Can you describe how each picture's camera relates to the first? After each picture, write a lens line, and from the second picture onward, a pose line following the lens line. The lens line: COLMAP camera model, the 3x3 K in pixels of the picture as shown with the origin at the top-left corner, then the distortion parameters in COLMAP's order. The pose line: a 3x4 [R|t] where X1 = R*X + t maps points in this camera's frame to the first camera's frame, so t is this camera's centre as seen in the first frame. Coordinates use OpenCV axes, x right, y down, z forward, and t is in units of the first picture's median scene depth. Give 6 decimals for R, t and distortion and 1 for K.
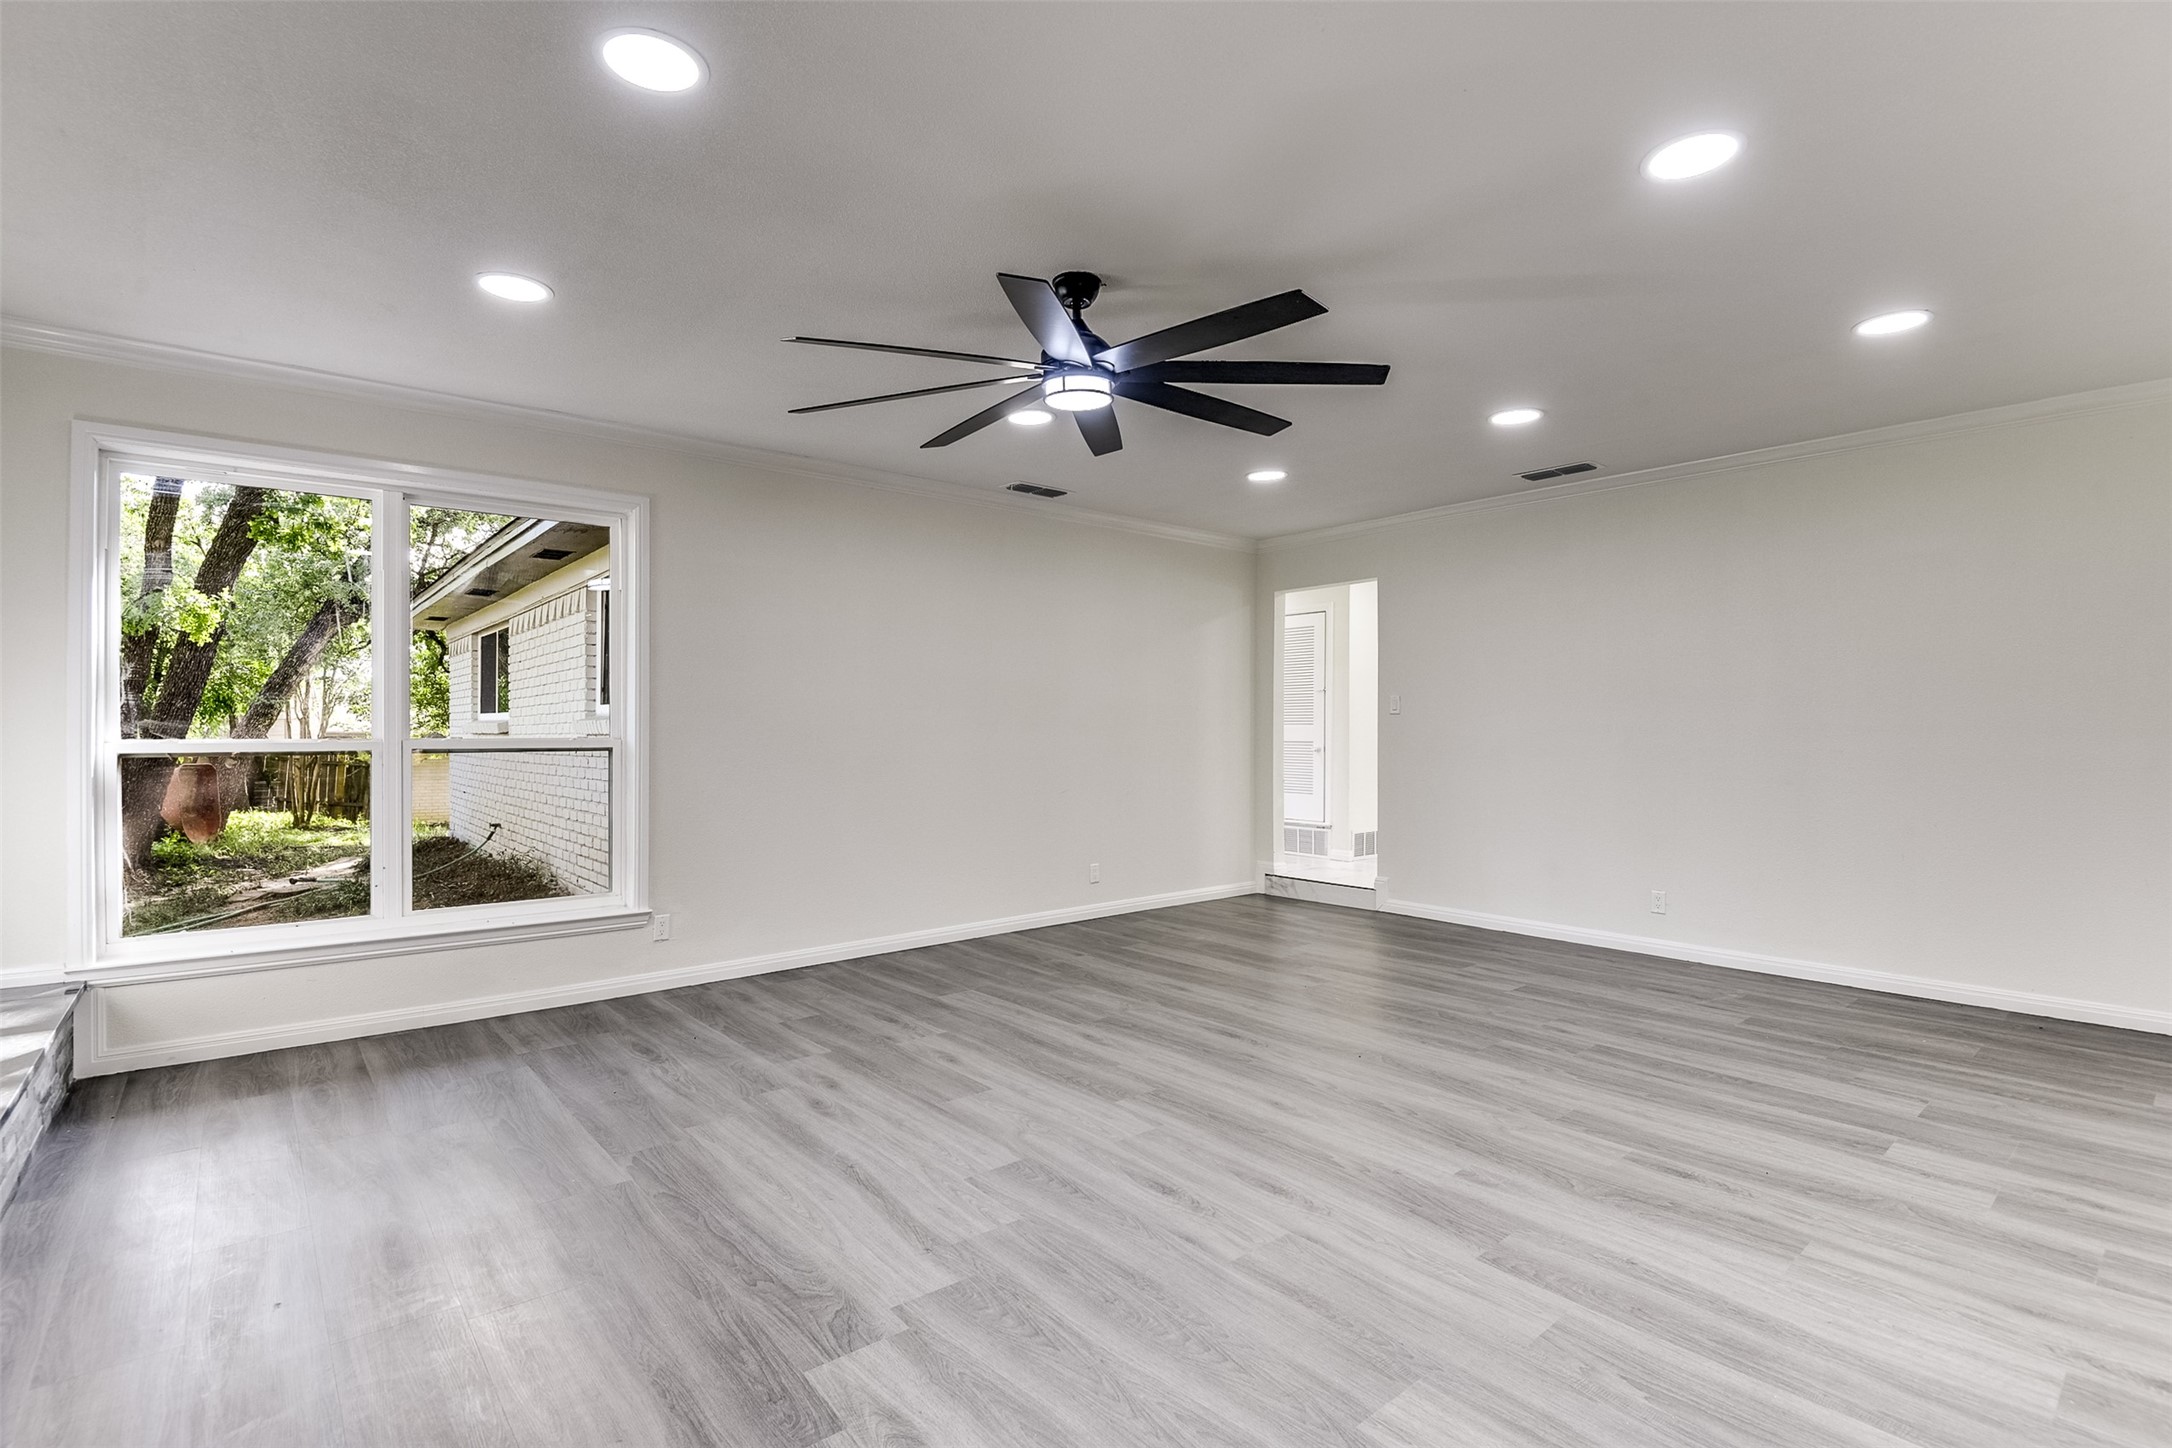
lens RADIAL K [[1031.3, 0, 1086.0], [0, 1031.3, 724.0], [0, 0, 1]] dist [-0.000350, -0.000477]
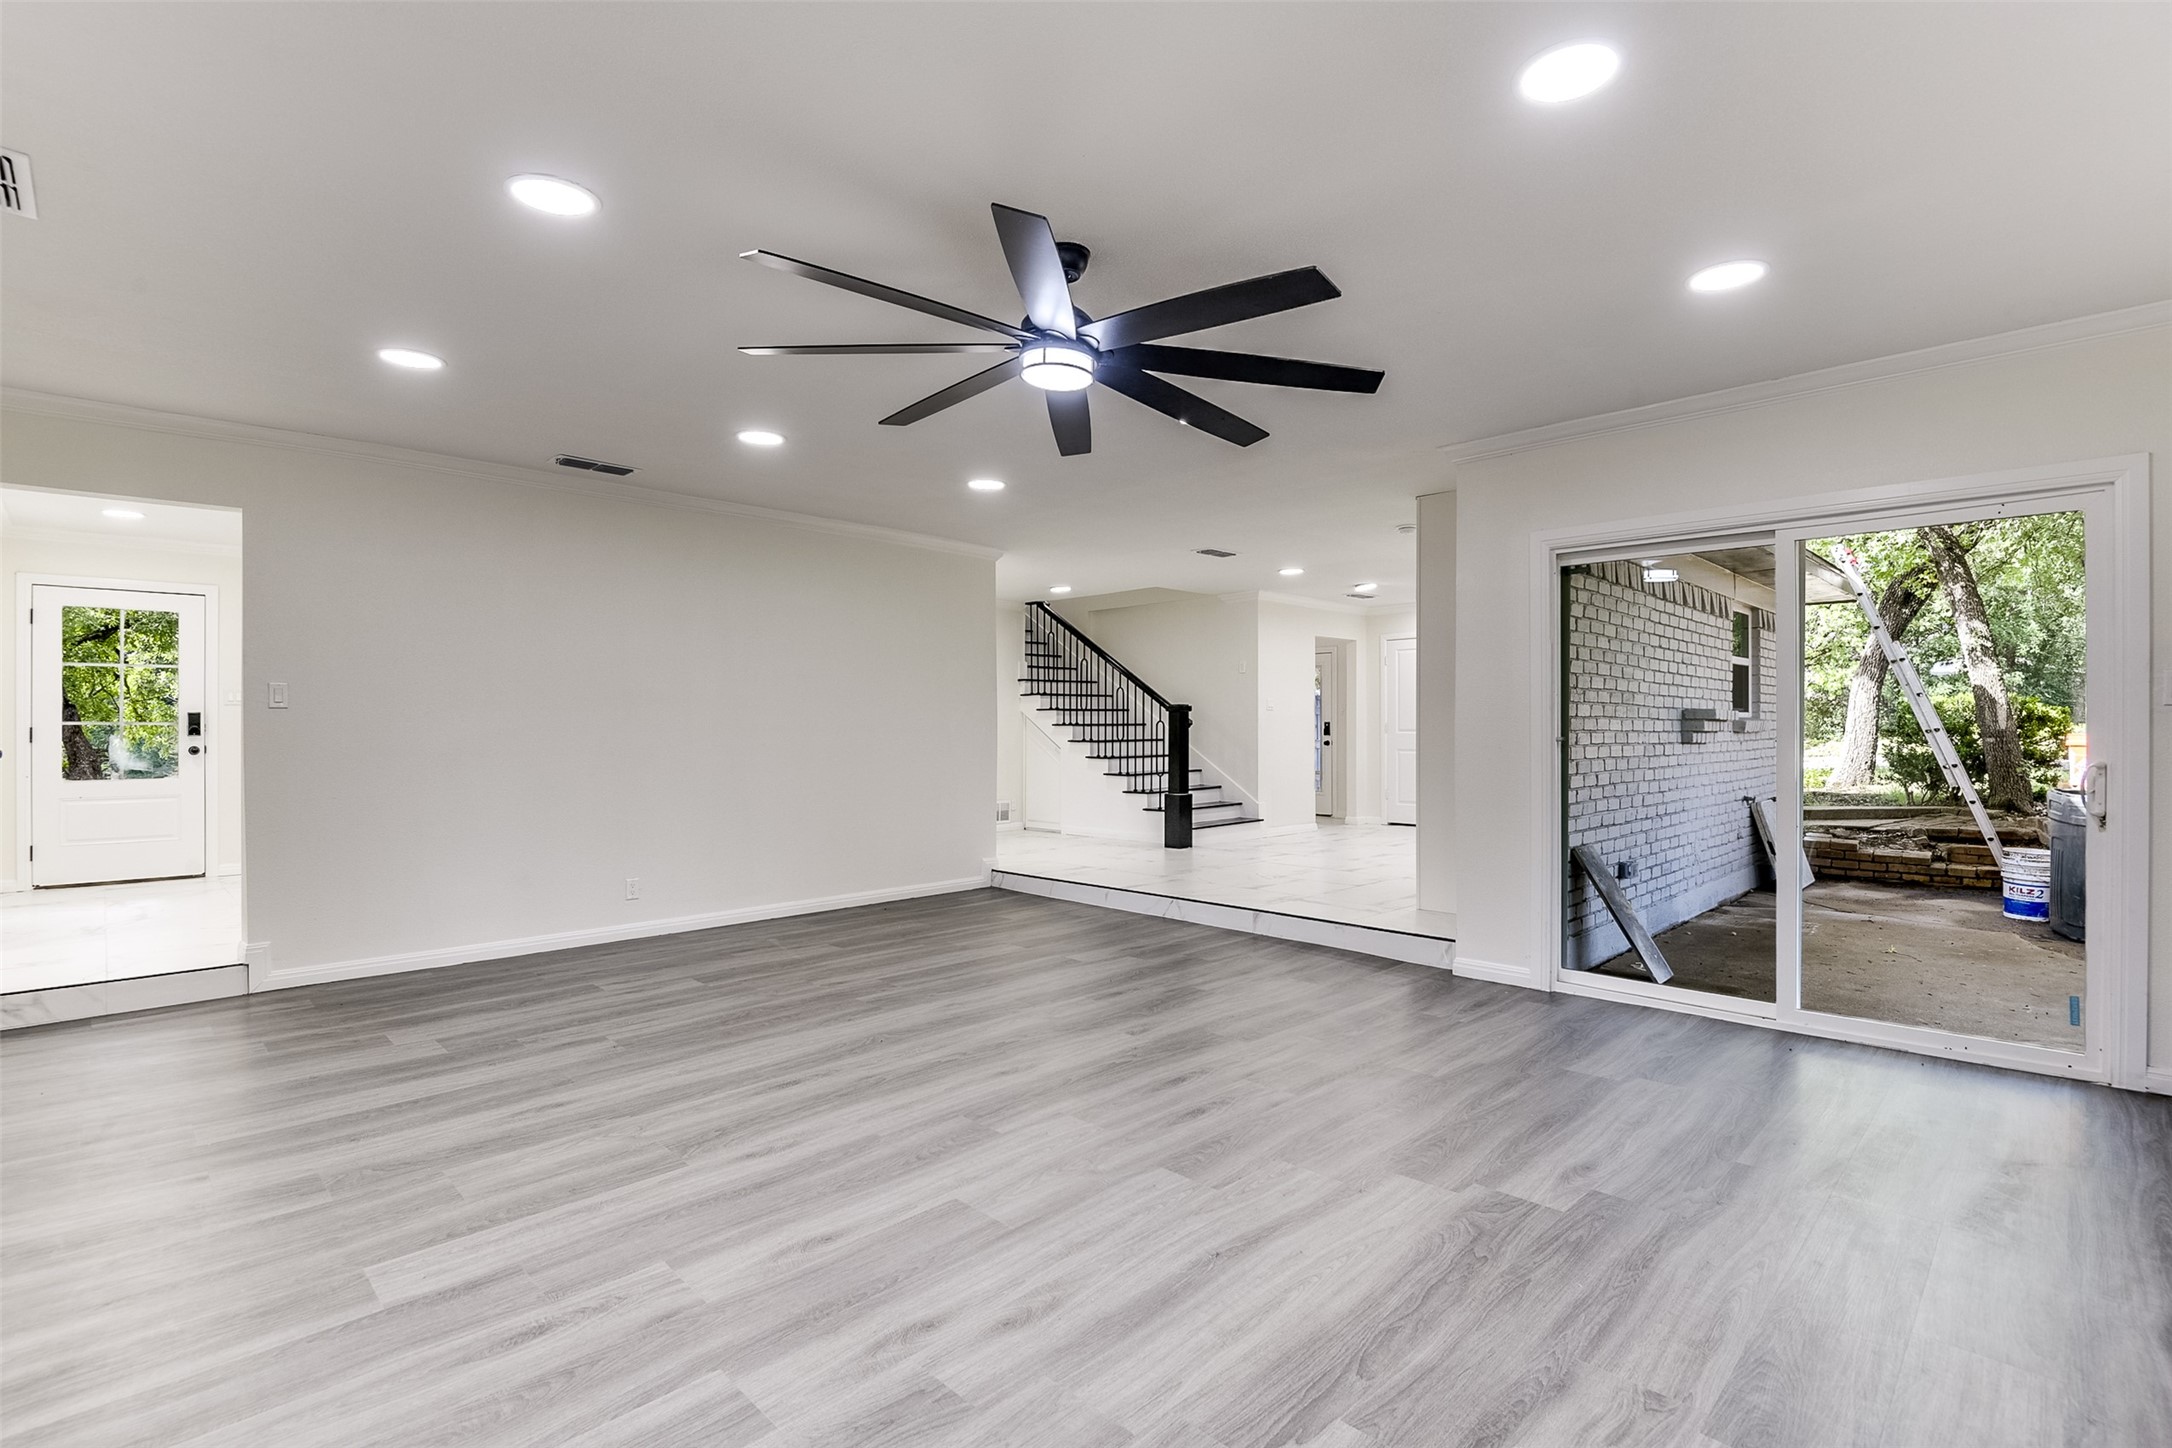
lens RADIAL K [[1015.7, 0, 1086.0], [0, 1015.7, 724.0], [0, 0, 1]] dist [0.003042, -0.000120]
pose [[-0.099364, 0.002125, 0.995049, -0.827075], [-0.002314, 0.999995, -0.002367, 0.002664], [-0.995048, -0.002537, -0.099359, 0.949897]]
